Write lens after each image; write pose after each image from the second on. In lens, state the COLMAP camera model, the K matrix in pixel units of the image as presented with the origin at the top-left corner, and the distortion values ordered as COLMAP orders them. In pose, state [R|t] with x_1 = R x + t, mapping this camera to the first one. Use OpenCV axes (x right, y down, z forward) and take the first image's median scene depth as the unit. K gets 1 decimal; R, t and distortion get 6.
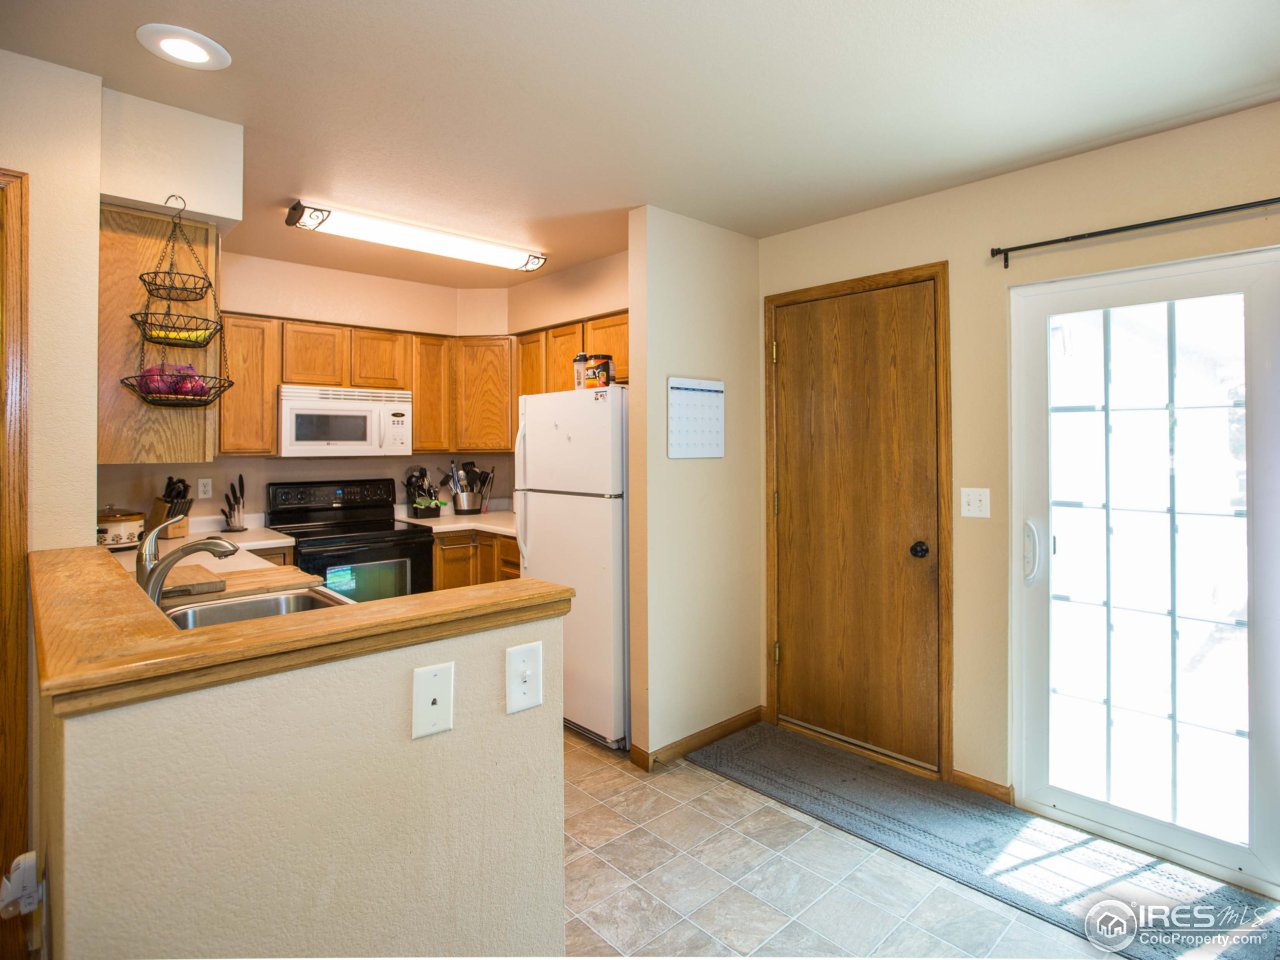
lens RADIAL K [[686.4, 0, 644.7], [0, 686.4, 438.8], [0, 0, 1]] dist [-0.000387, -0.000039]
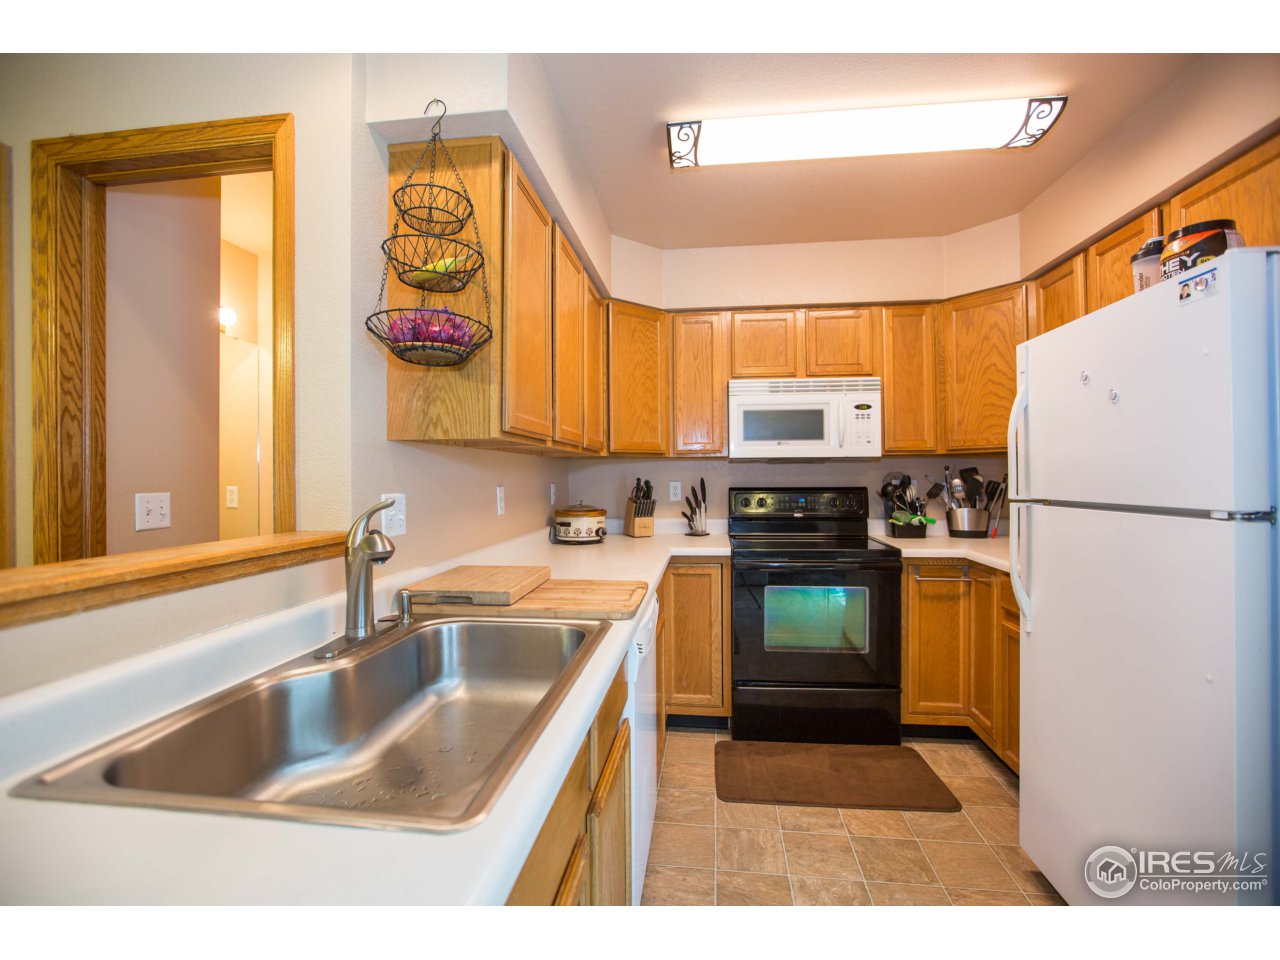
lens RADIAL K [[578.6, 0, 640.1], [0, 578.6, 474.4], [0, 0, 1]] dist [-0.052043, 0.024890]
pose [[0.647073, -0.003773, -0.762419, -0.015139], [0.011266, 0.999926, 0.004614, 0.038797], [0.762345, -0.011575, 0.647067, 0.366954]]
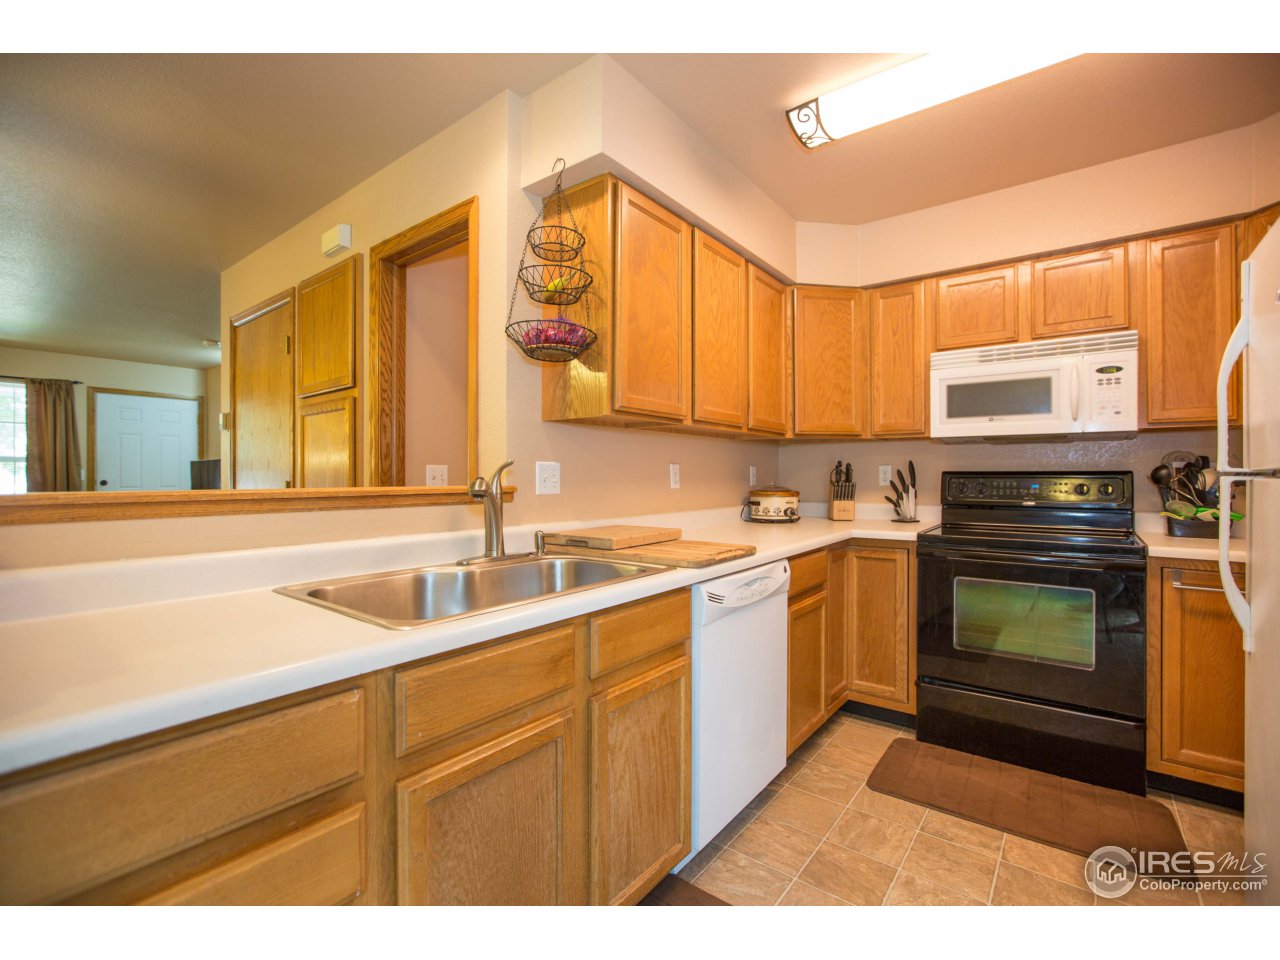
lens RADIAL K [[578.6, 0, 640.1], [0, 578.6, 474.4], [0, 0, 1]] dist [-0.052043, 0.024890]
pose [[0.169553, 0.001860, -0.985519, 0.093525], [0.006833, 0.999972, 0.003062, 0.060069], [0.985497, -0.007253, 0.169536, 0.474450]]
